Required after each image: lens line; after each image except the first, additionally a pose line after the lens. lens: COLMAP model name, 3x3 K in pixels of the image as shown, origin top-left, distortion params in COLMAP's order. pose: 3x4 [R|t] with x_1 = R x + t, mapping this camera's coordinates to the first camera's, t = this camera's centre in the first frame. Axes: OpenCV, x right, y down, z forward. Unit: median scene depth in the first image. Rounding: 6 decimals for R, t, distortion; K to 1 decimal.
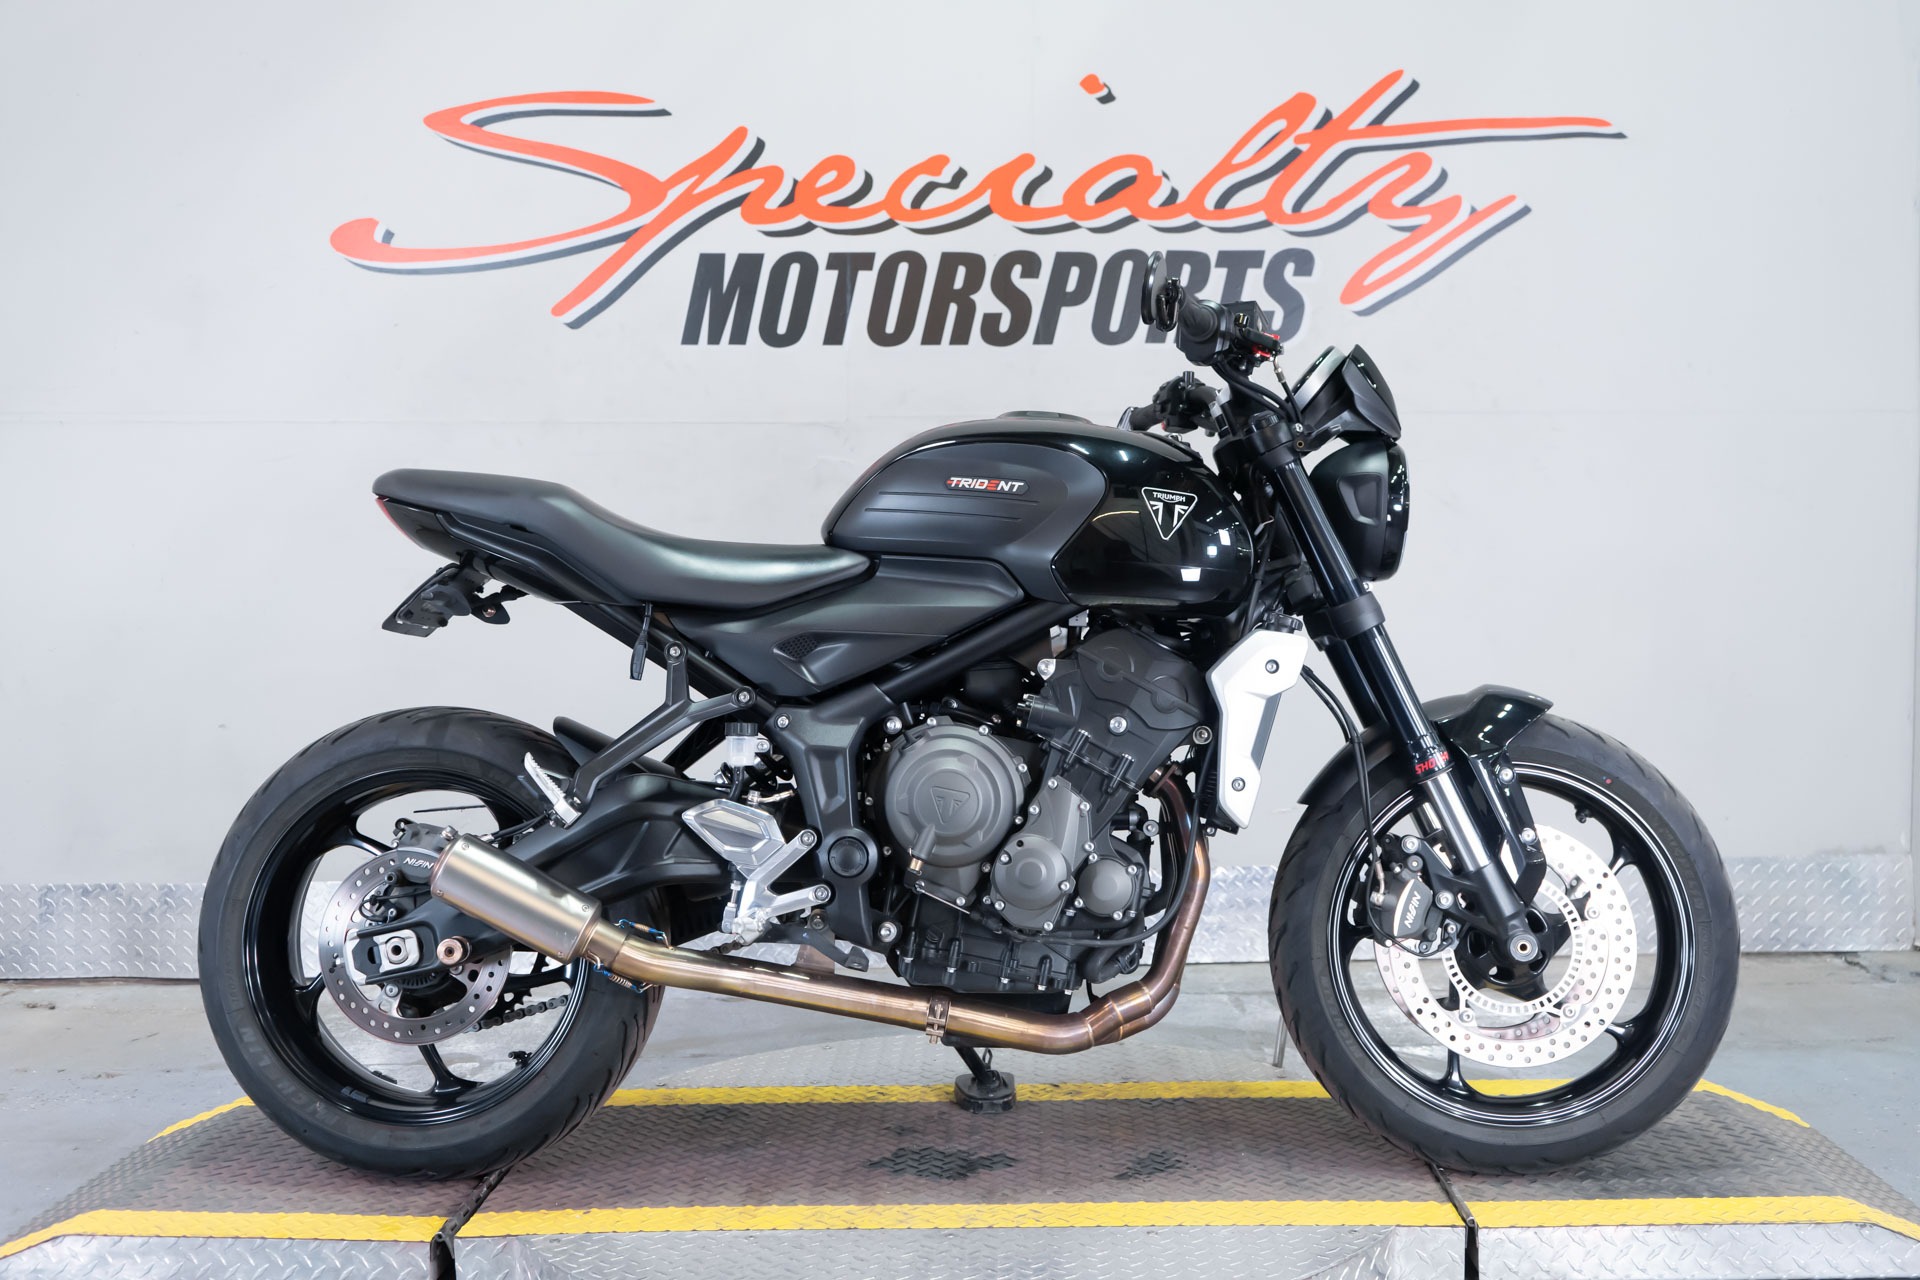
lens RADIAL K [[1974.1, 0, 964.4], [0, 1974.1, 625.1], [0, 0, 1]] dist [0.019631, 0.000000]
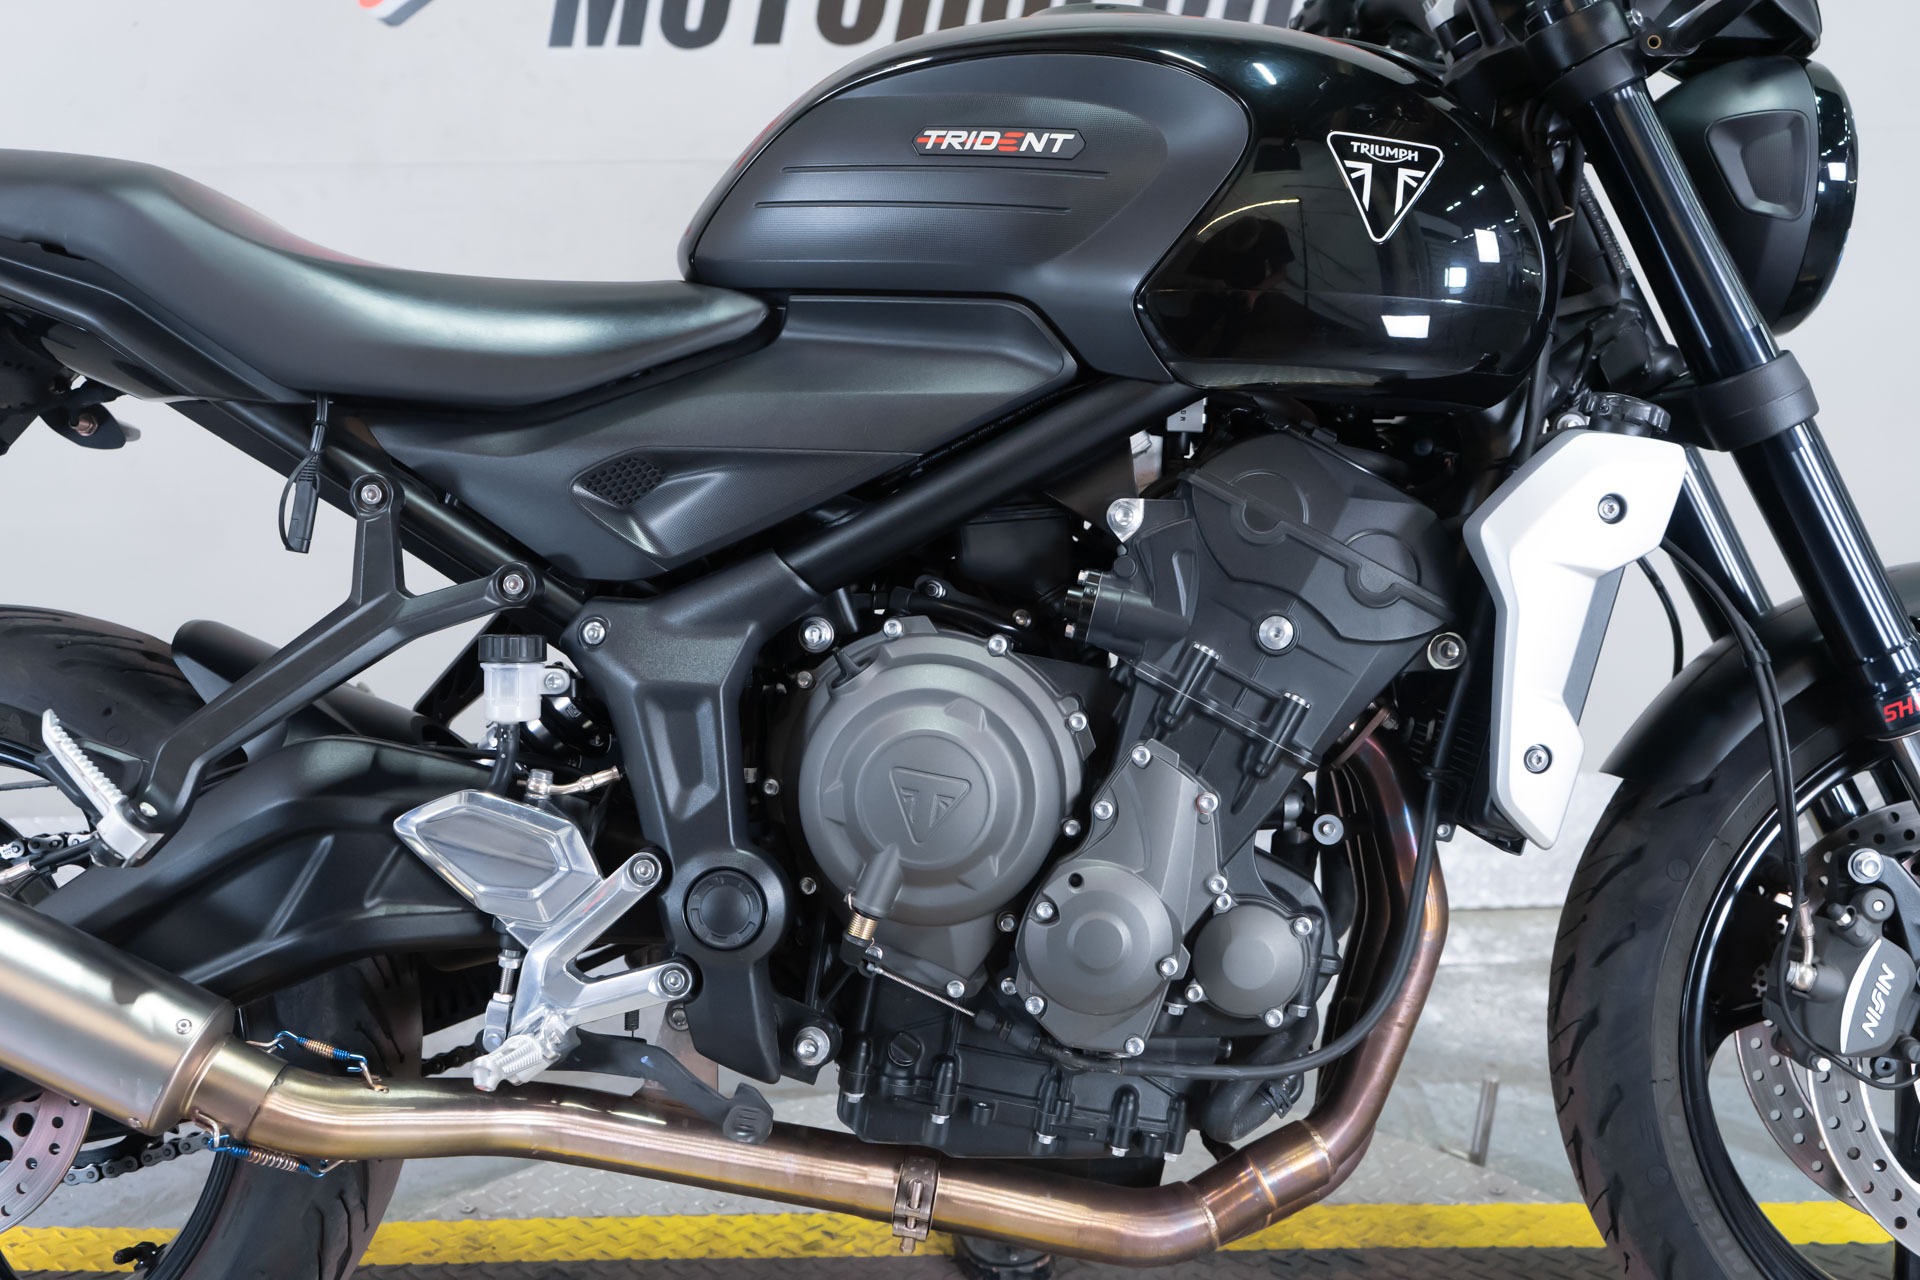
lens RADIAL K [[1915.6, 0, 939.5], [0, 1915.6, 635.2], [0, 0, 1]] dist [0.017961, 0.000000]
pose [[0.999803, -0.012618, -0.015289, 0.002511], [0.013953, 0.995791, 0.090589, 0.007057], [0.014082, -0.090785, 0.995771, 0.518772]]
